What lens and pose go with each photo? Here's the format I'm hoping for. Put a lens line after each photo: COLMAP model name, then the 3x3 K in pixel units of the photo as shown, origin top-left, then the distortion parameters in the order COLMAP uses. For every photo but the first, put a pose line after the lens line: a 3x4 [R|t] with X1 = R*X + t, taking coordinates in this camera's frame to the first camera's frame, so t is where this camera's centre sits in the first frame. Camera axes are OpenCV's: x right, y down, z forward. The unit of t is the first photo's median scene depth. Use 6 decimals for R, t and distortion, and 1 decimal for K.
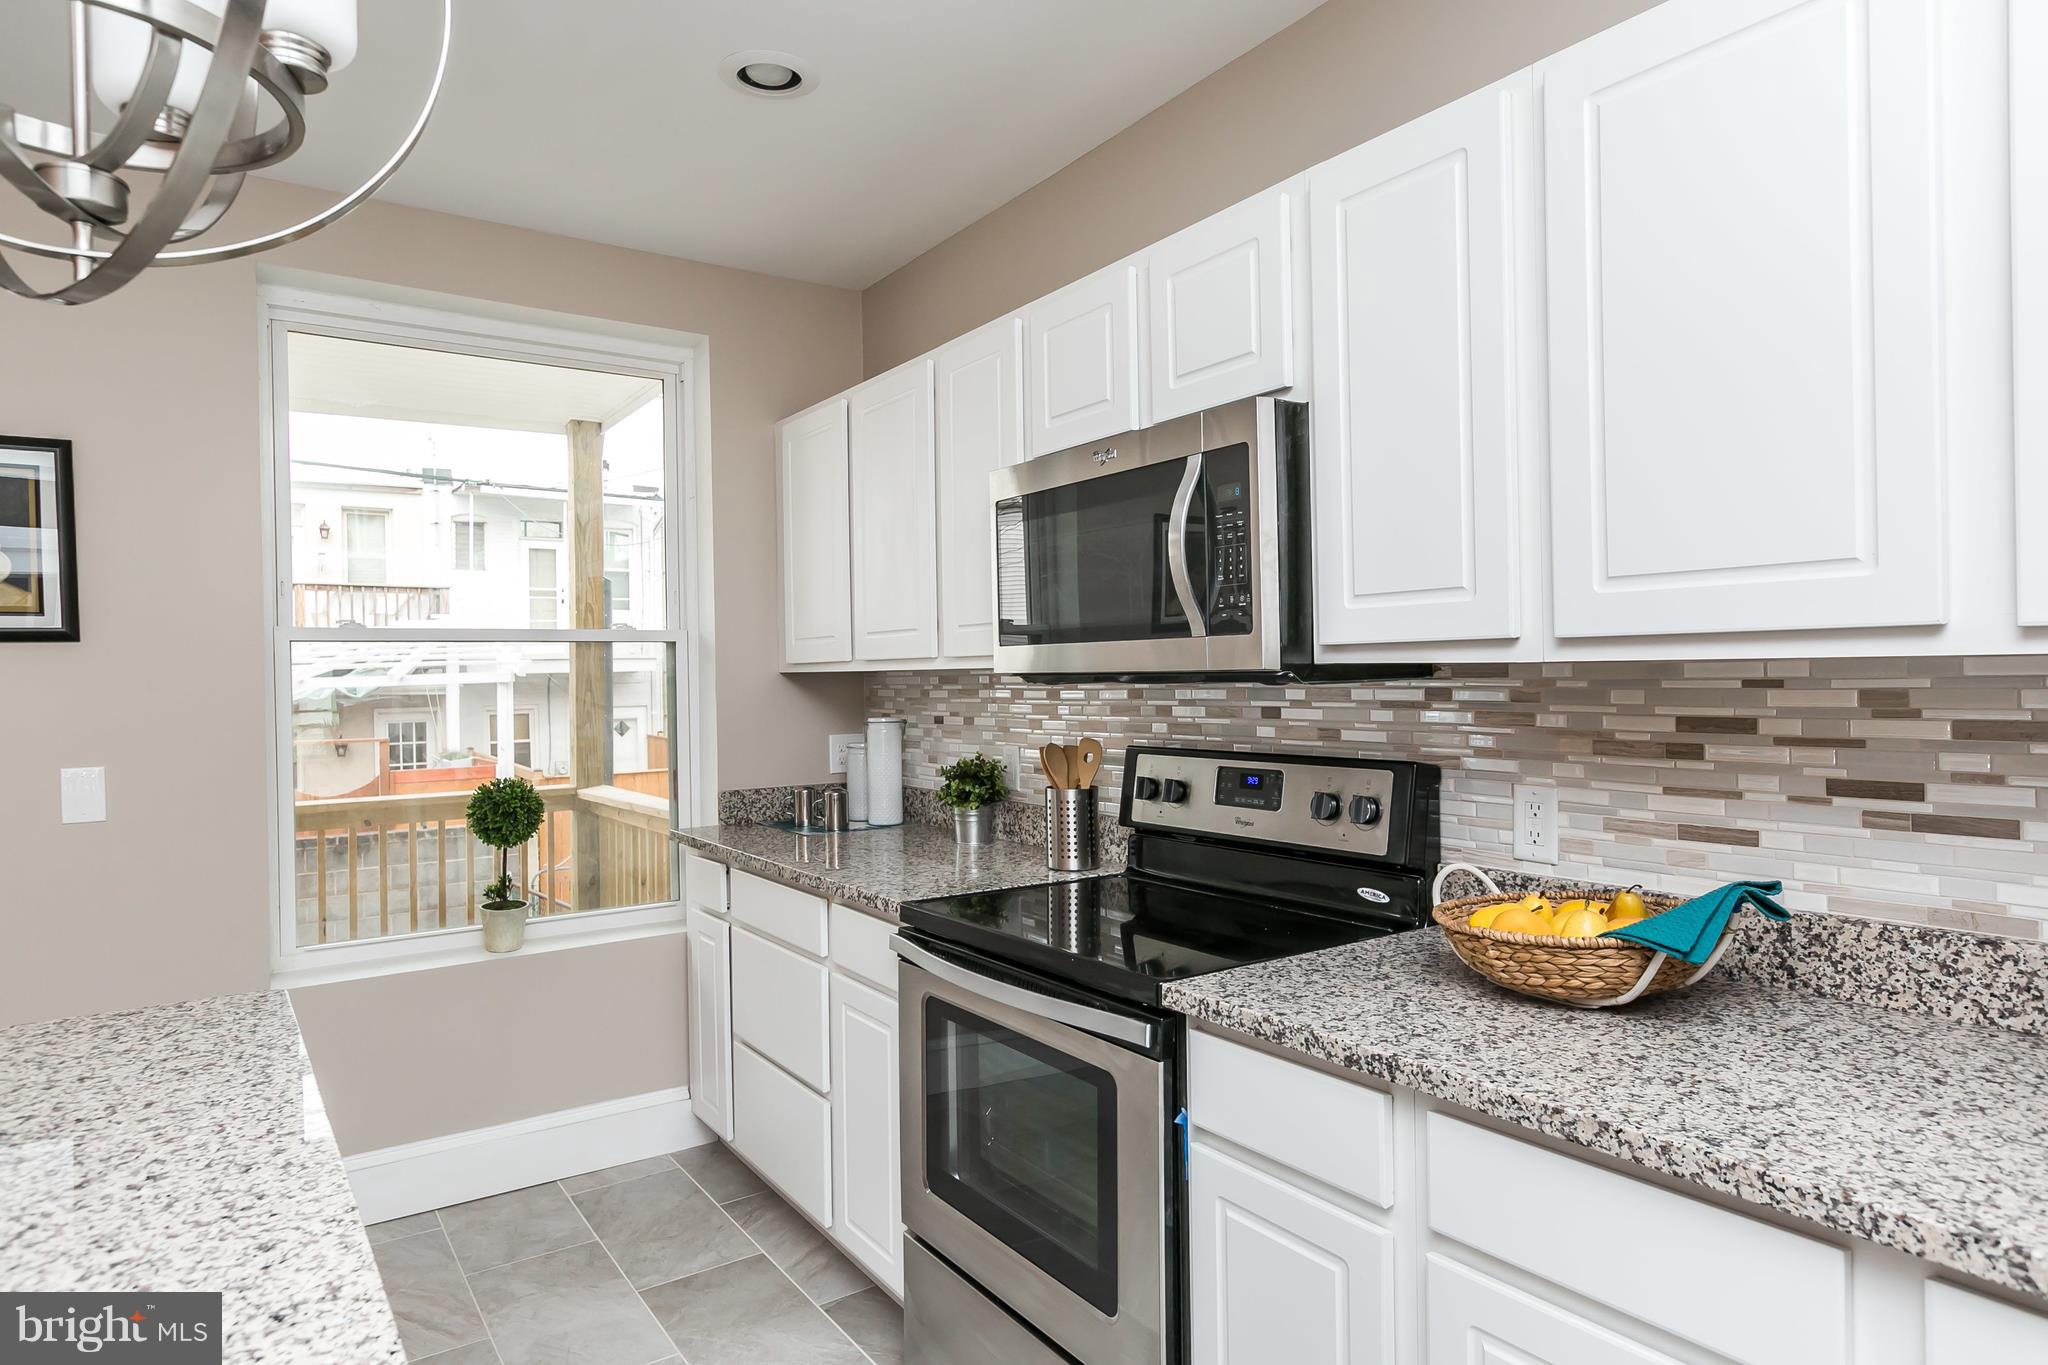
lens RADIAL K [[1174.4, 0, 1024.0], [0, 1174.4, 682.5], [0, 0, 1]] dist [-0.002455, -0.002901]
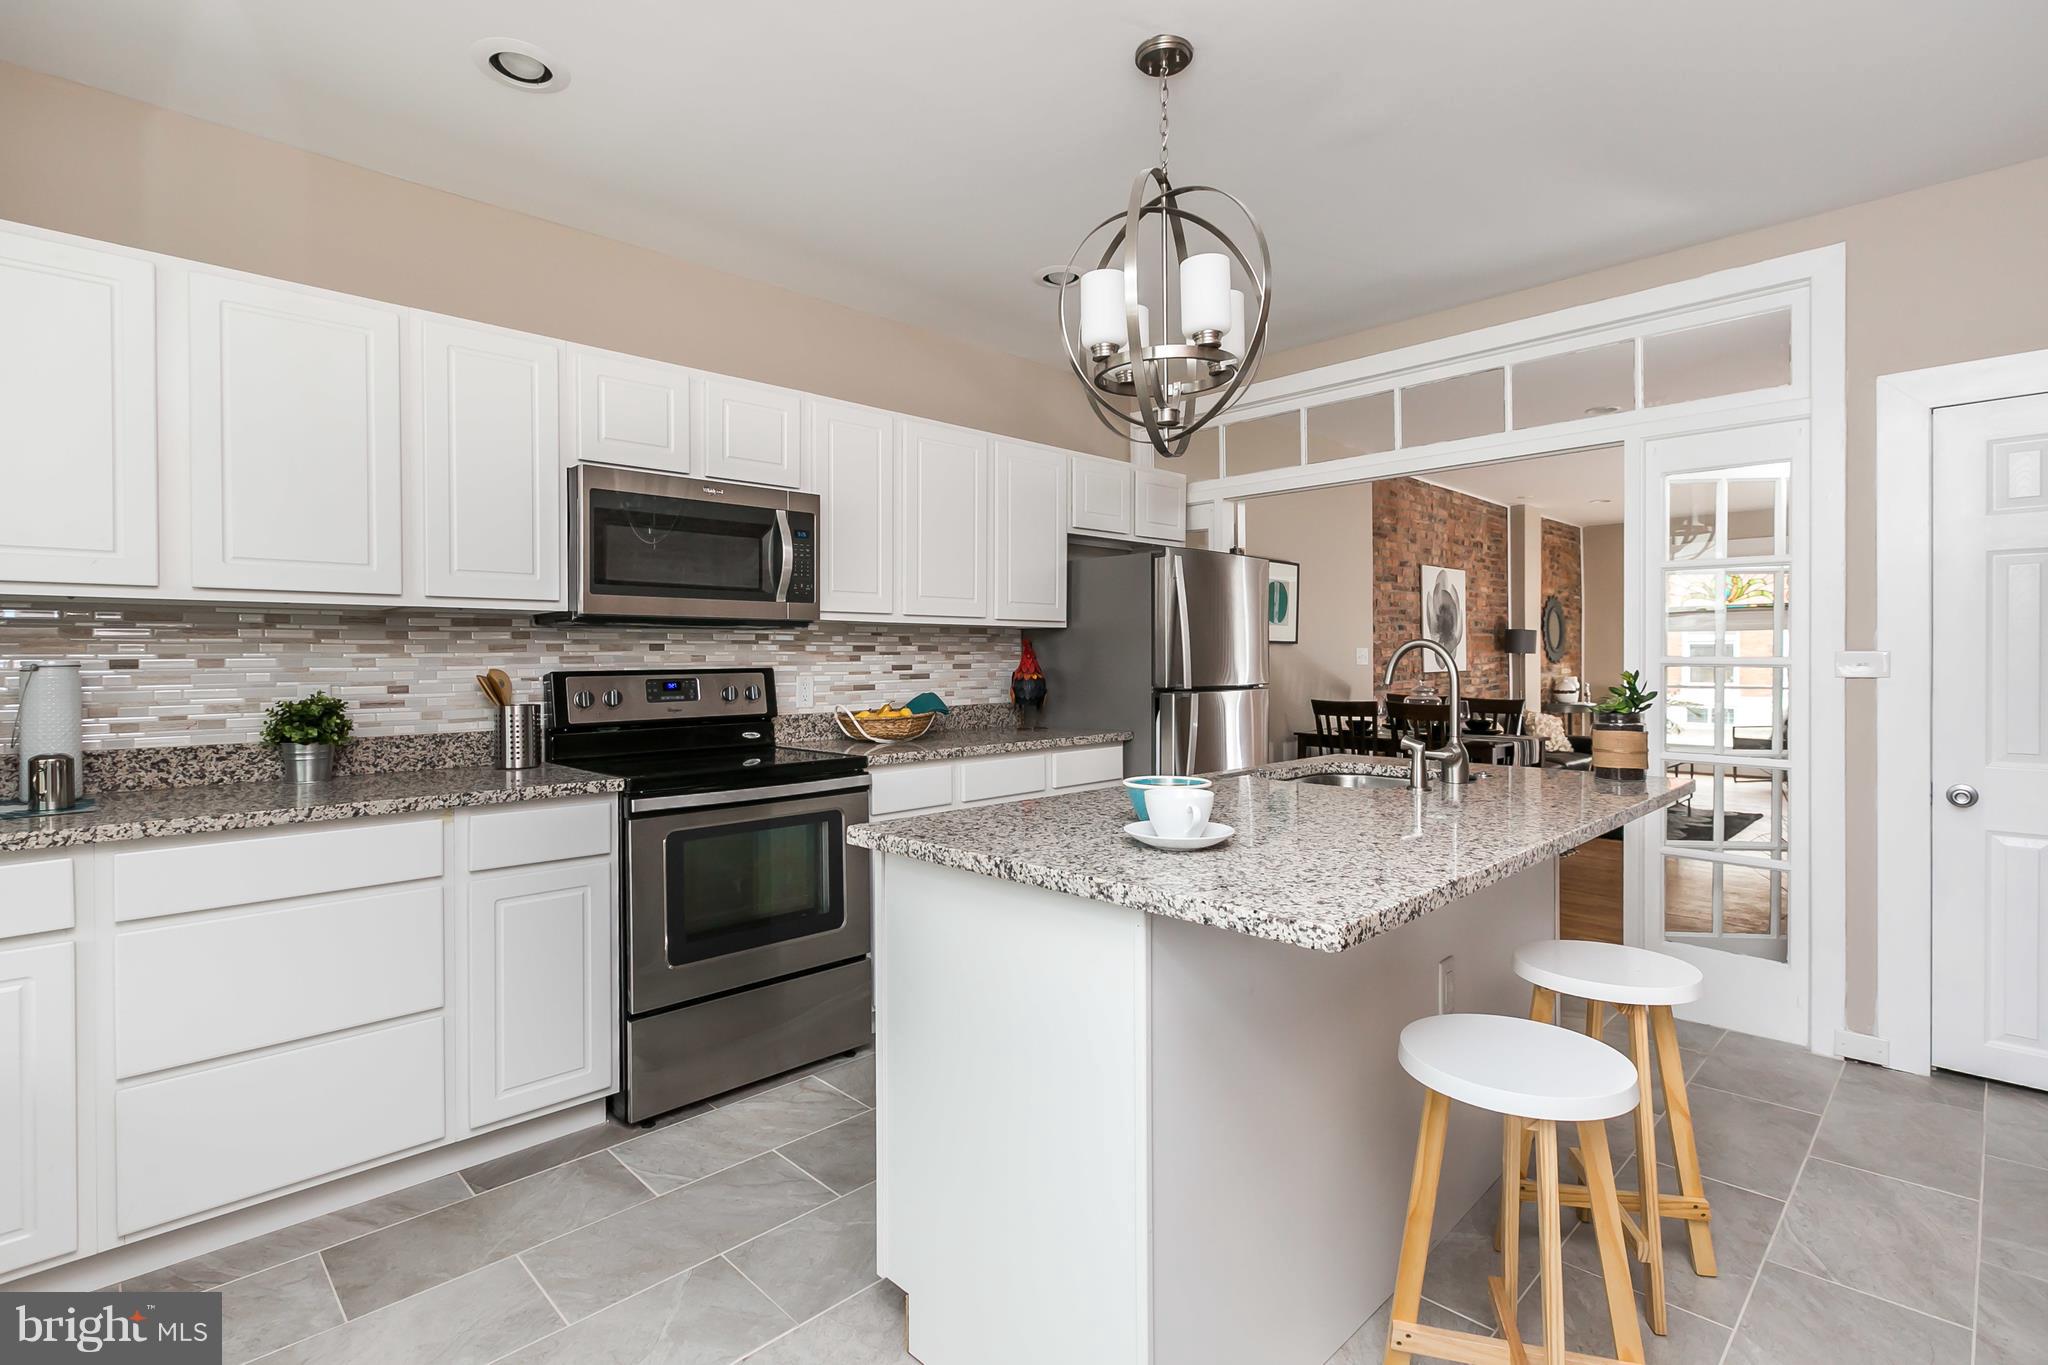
lens RADIAL K [[939.8, 0, 1024.0], [0, 939.8, 682.5], [0, 0, 1]] dist [-0.000495, -0.000371]
pose [[-0.167169, -0.009985, 0.985878, -1.389619], [0.015386, 0.999801, 0.012735, 0.077302], [-0.985808, 0.017297, -0.166982, 0.809613]]
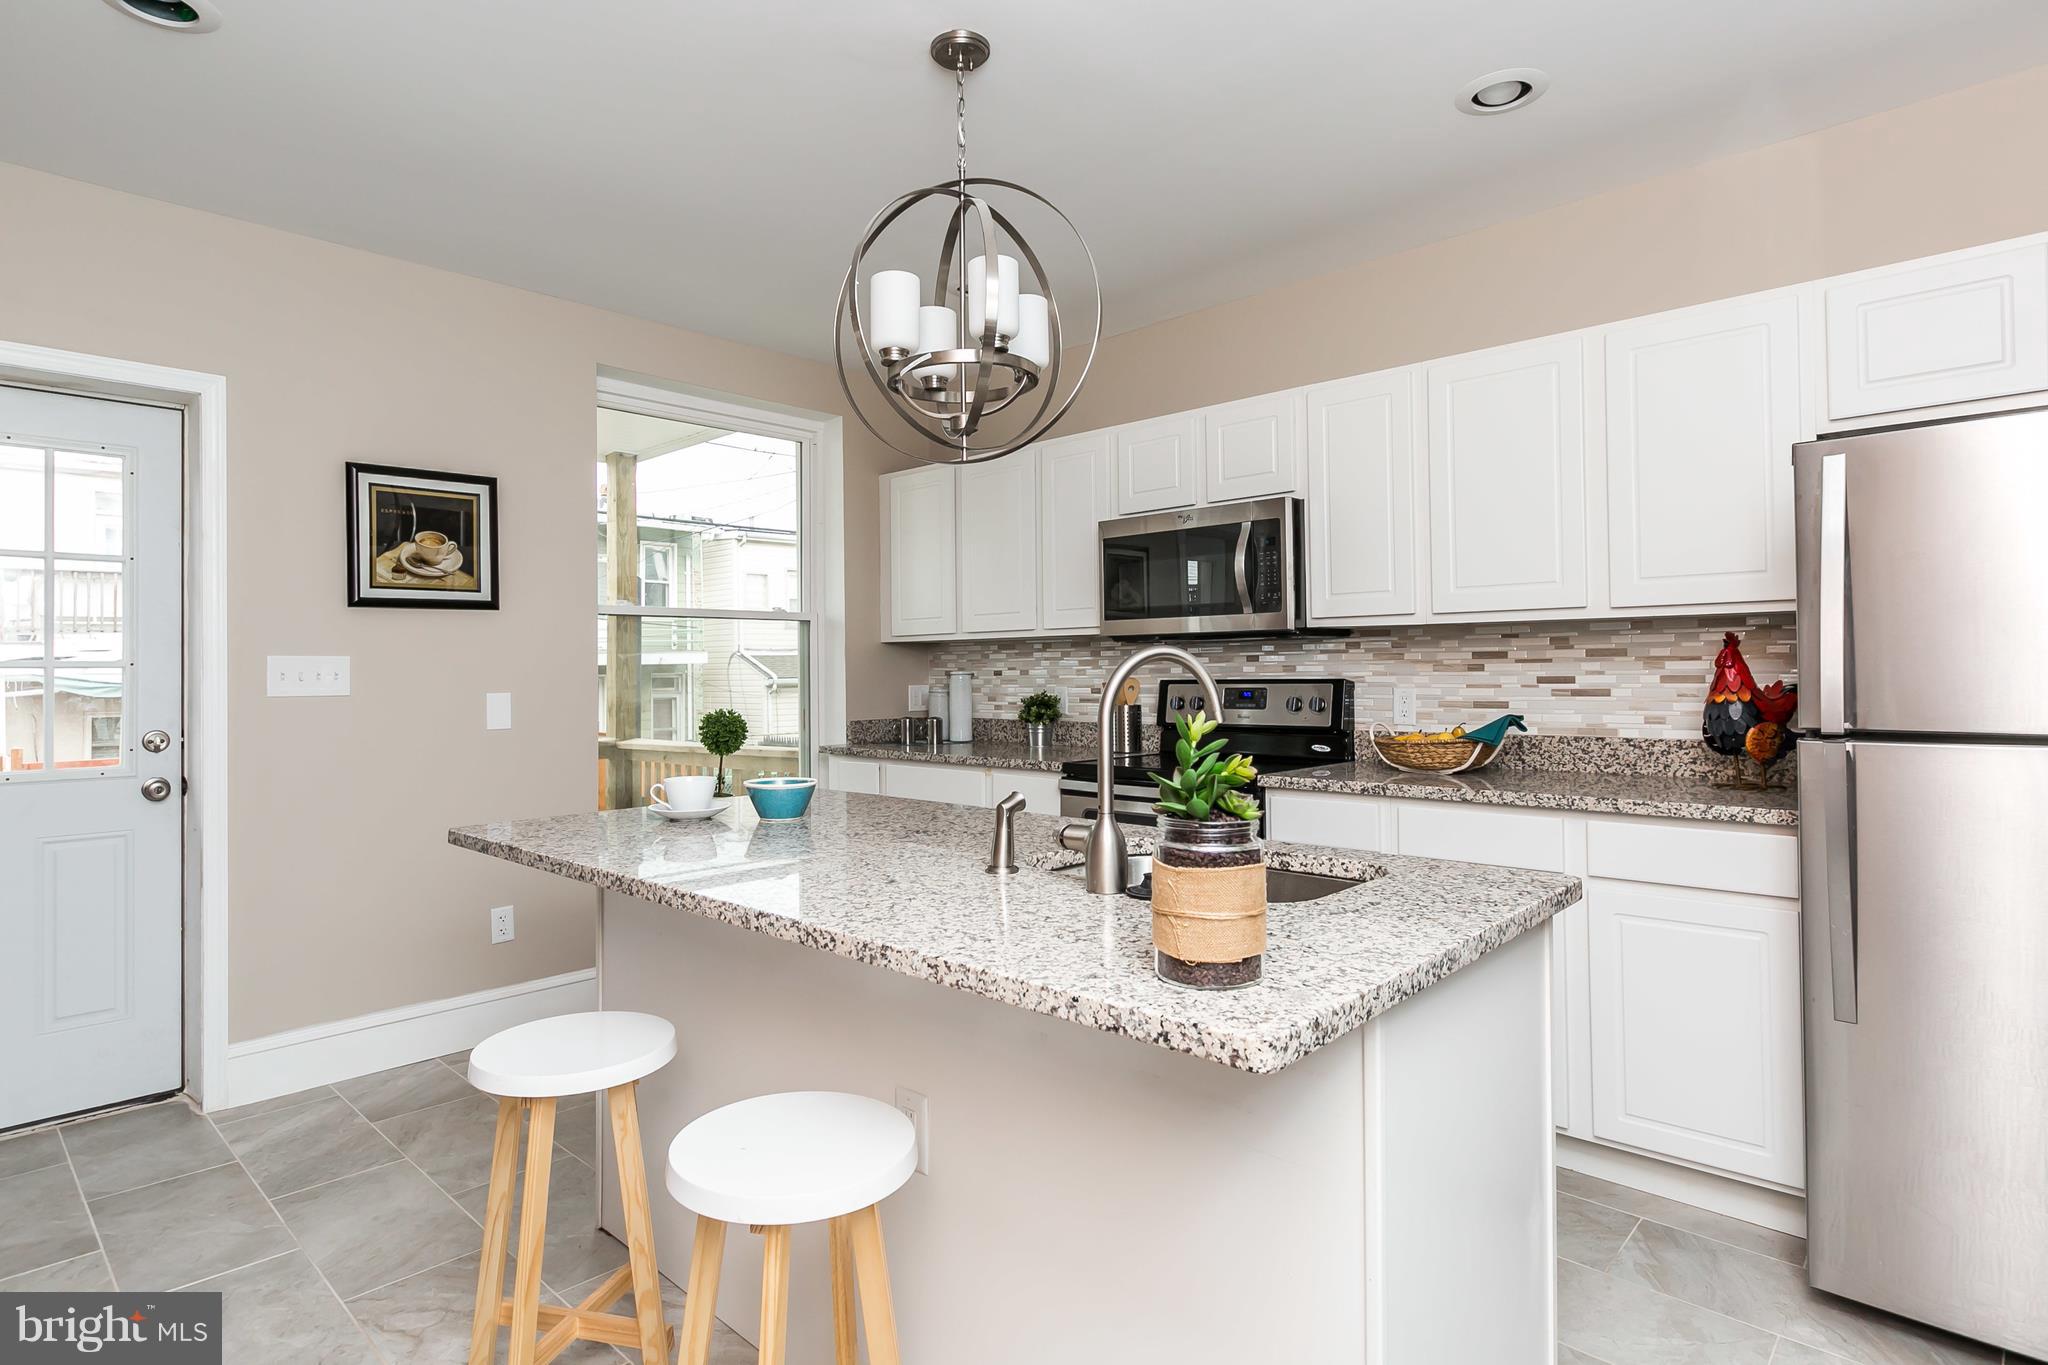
lens RADIAL K [[1077.2, 0, 1013.8], [0, 1077.2, 657.4], [0, 0, 1]] dist [0.000437, 0.000667]
pose [[0.978623, 0.007961, 0.205507, -0.574237], [-0.003309, 0.999731, -0.022971, 0.073439], [-0.205634, 0.021800, 0.978386, -0.653841]]
